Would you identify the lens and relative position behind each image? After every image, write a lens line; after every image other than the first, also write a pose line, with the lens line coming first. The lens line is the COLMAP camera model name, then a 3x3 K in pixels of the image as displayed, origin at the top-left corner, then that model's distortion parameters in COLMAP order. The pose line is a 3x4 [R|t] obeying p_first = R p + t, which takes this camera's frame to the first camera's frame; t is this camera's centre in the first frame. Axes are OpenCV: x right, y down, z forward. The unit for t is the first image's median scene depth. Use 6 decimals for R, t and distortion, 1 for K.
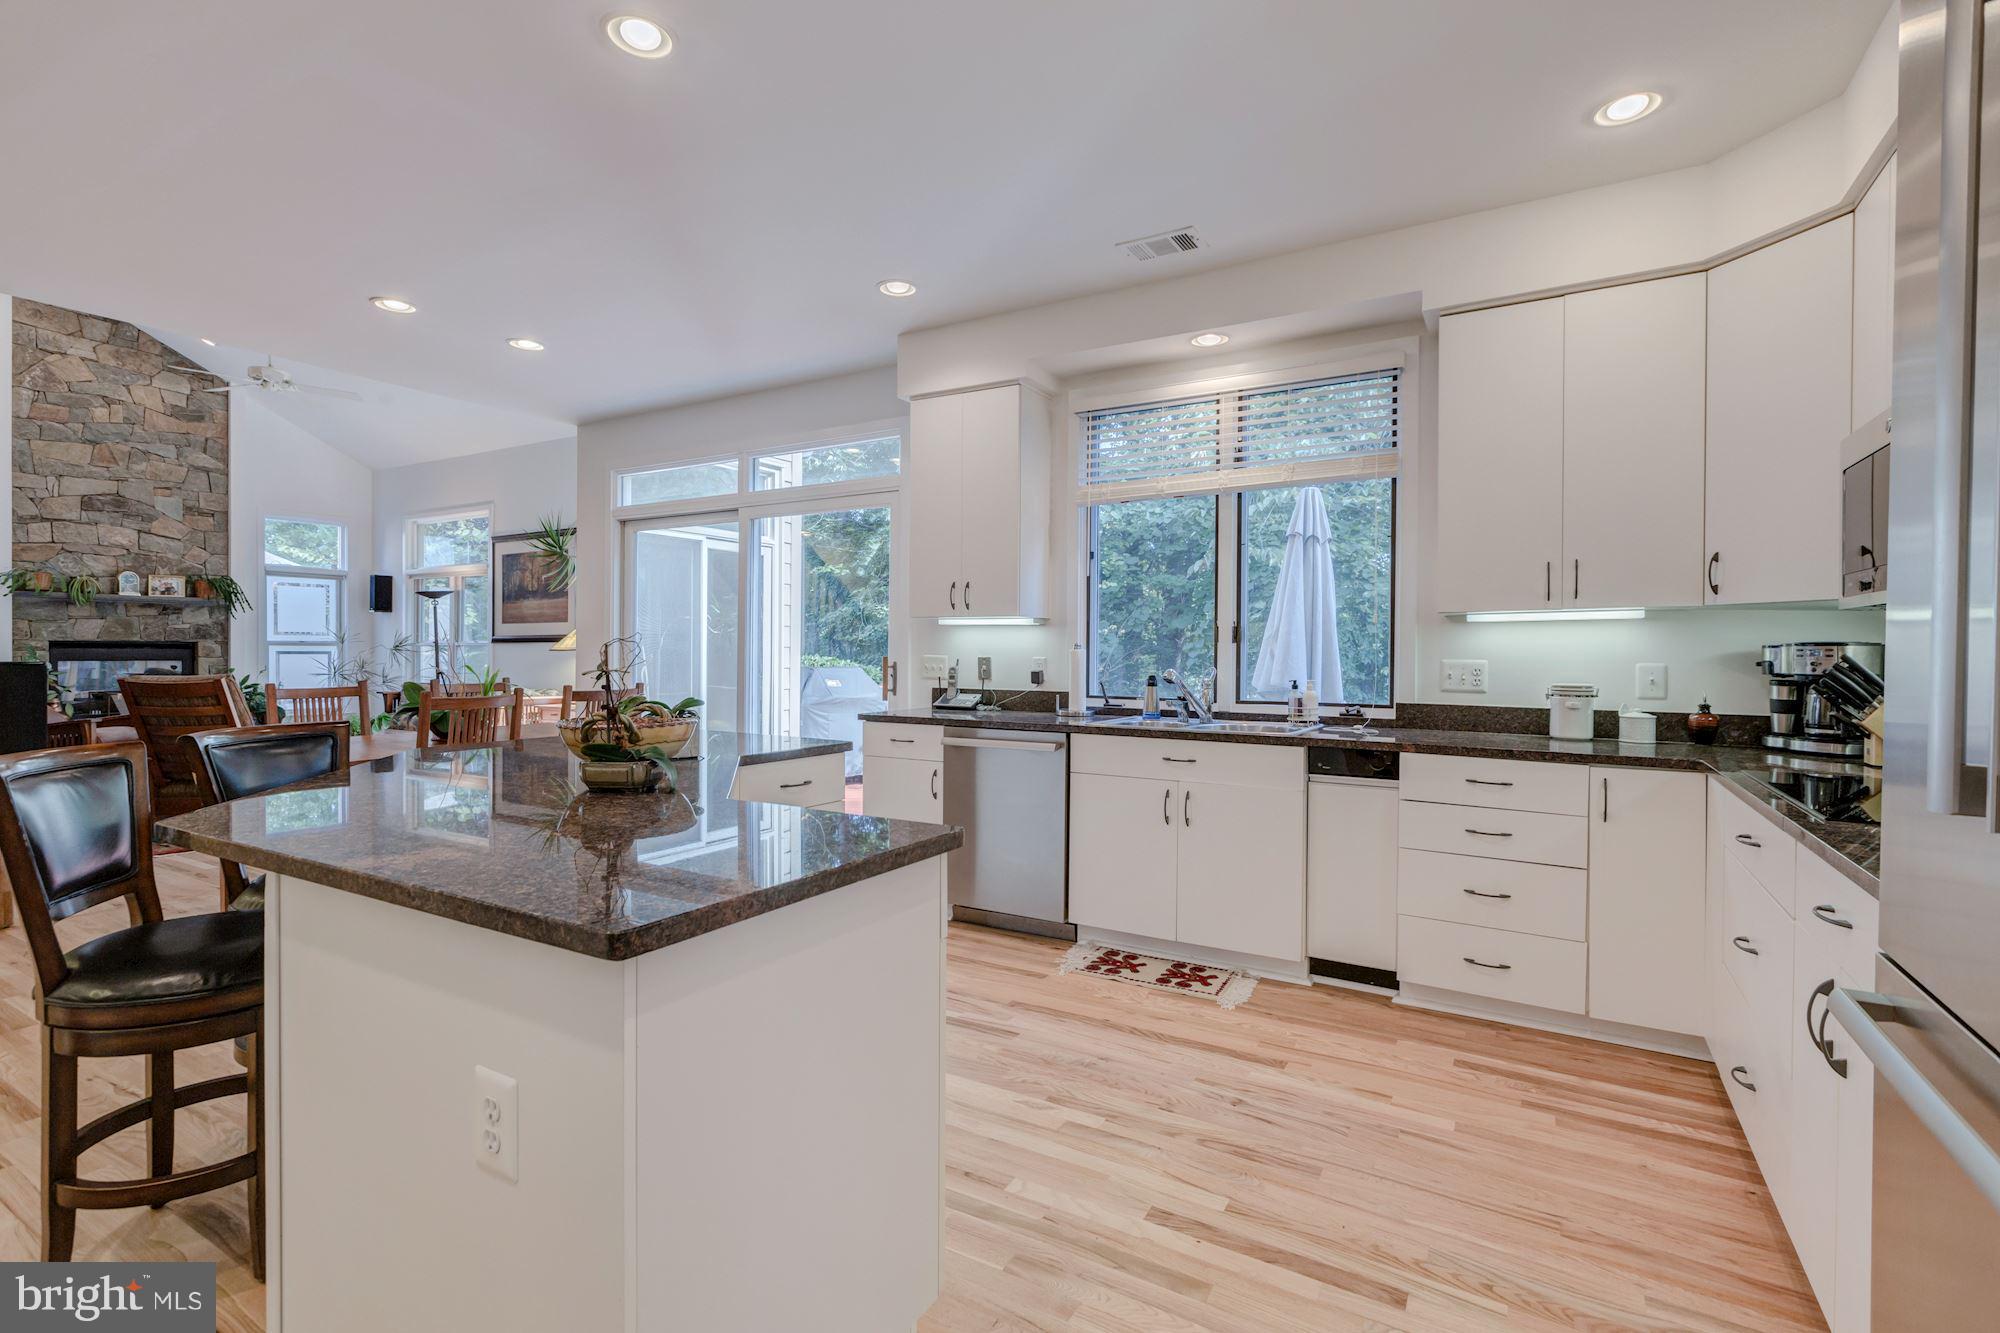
lens RADIAL K [[902.5, 0, 993.3], [0, 902.5, 659.2], [0, 0, 1]] dist [-0.001001, -0.001073]
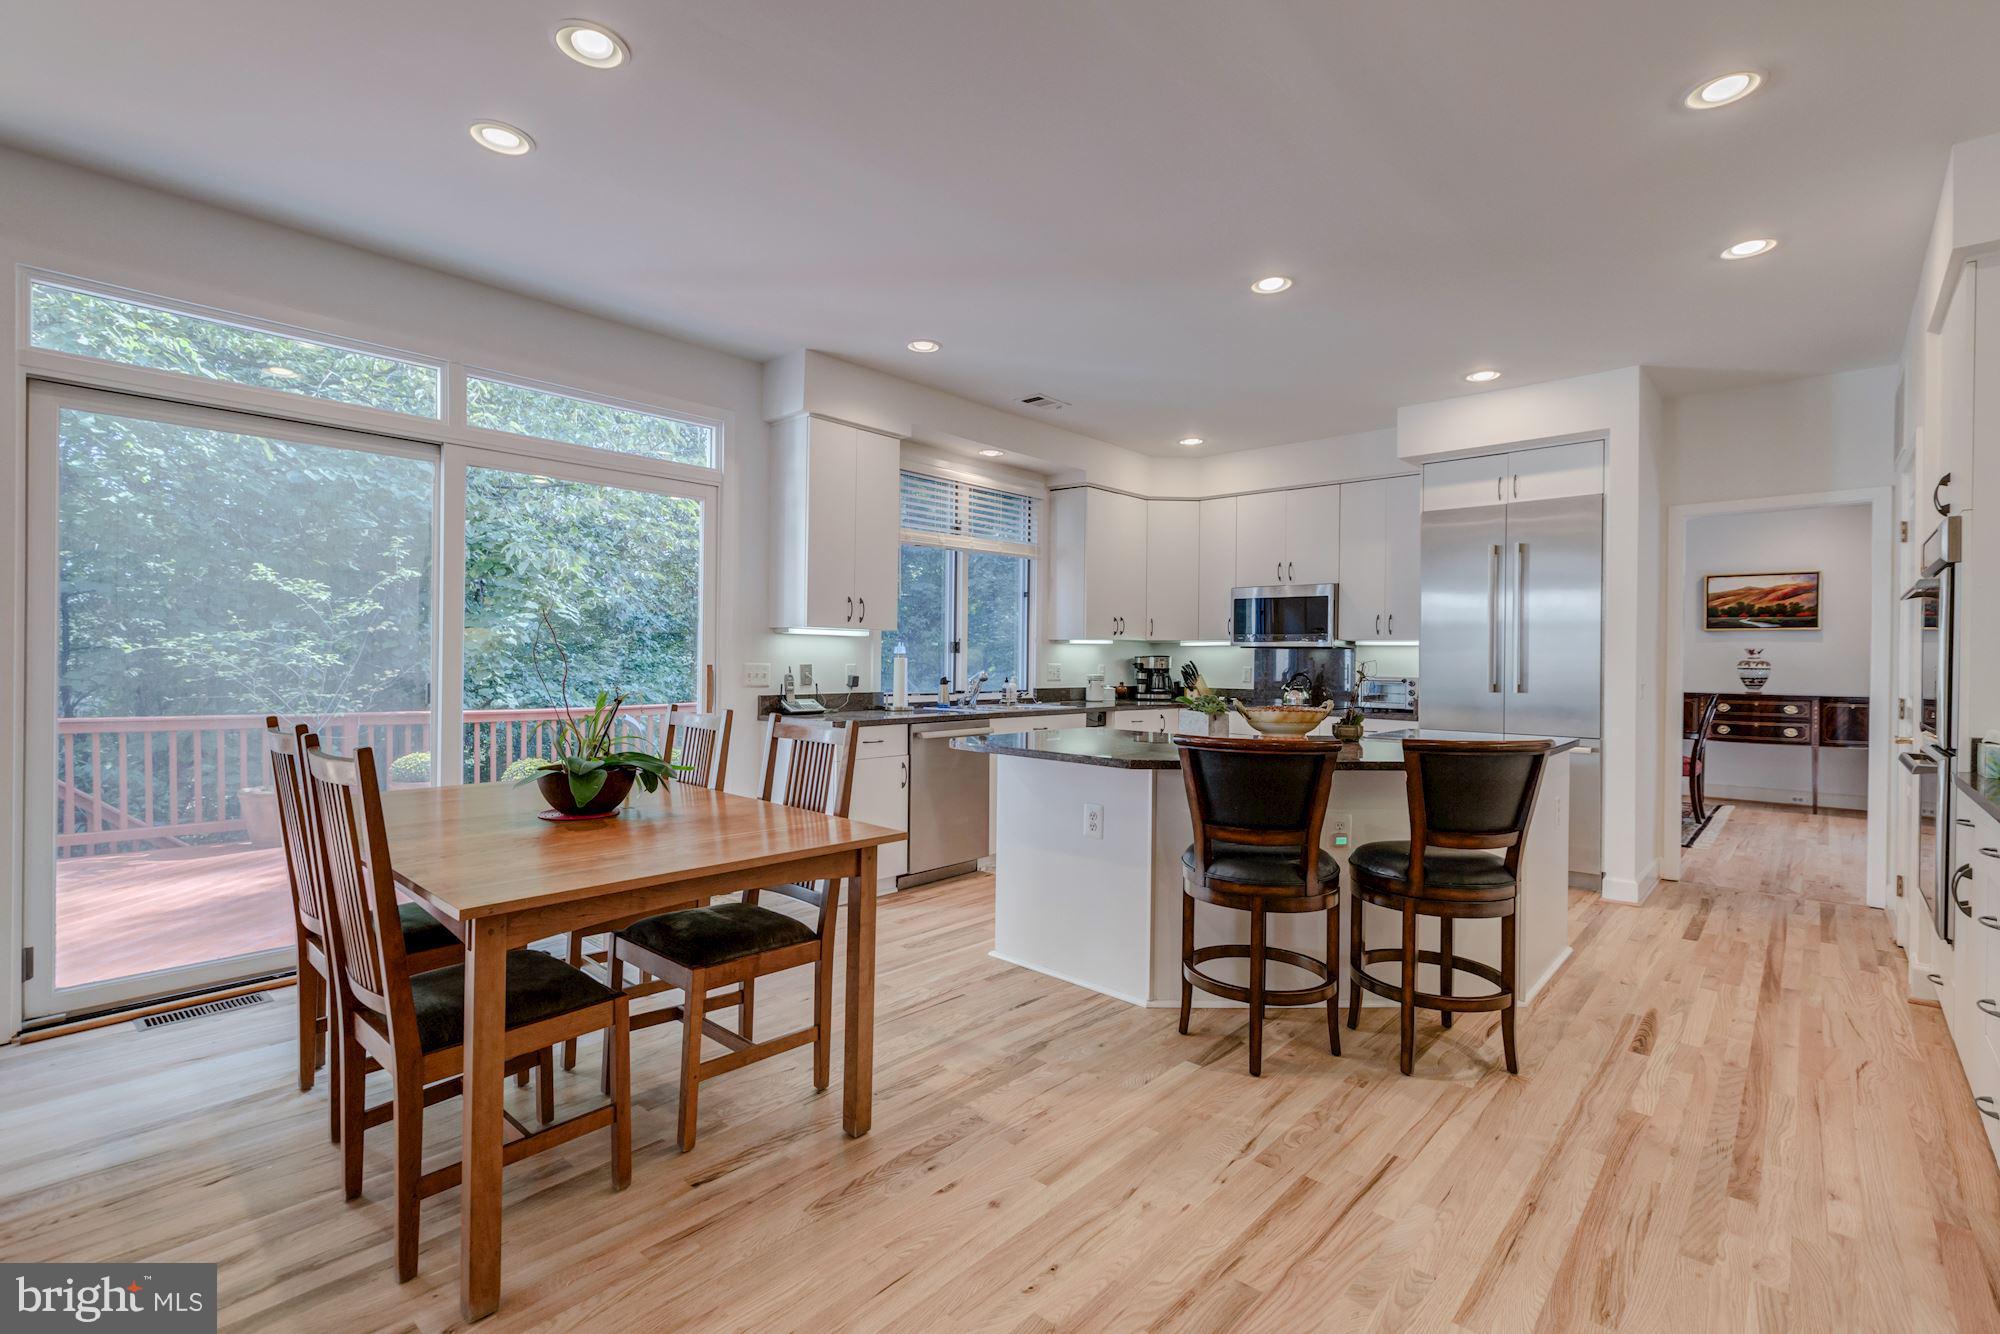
lens RADIAL K [[902.5, 0, 992.0], [0, 902.5, 656.4], [0, 0, 1]] dist [-0.001001, -0.001073]
pose [[0.208011, -0.005408, 0.978112, -1.233404], [-0.002726, 0.999978, 0.006109, -0.022721], [-0.978123, -0.003937, 0.207991, 0.681231]]
